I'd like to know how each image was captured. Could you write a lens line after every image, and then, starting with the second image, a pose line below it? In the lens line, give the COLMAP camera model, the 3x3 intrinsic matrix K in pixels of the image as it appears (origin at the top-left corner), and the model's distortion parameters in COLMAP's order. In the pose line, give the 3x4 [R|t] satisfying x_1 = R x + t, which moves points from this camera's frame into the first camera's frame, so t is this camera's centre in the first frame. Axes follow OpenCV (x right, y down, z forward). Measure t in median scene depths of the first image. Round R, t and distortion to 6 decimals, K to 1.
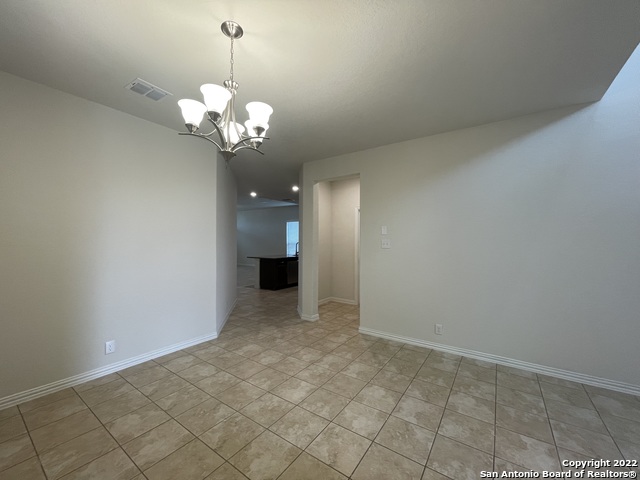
lens RADIAL K [[260.8, 0, 317.6], [0, 260.8, 239.1], [0, 0, 1]] dist [-0.002369, 0.000899]
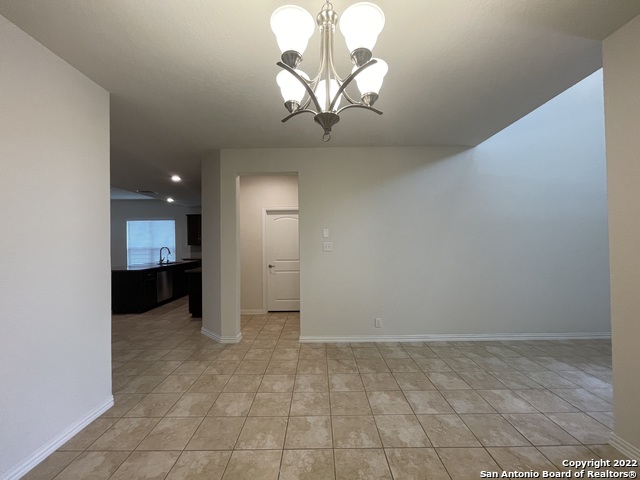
lens RADIAL K [[260.8, 0, 317.6], [0, 260.8, 239.1], [0, 0, 1]] dist [-0.002369, 0.000899]
pose [[0.818063, -0.006402, 0.575094, -0.450091], [0.011861, 0.999913, -0.005742, -0.007094], [-0.575007, 0.011519, 0.818067, 0.277425]]
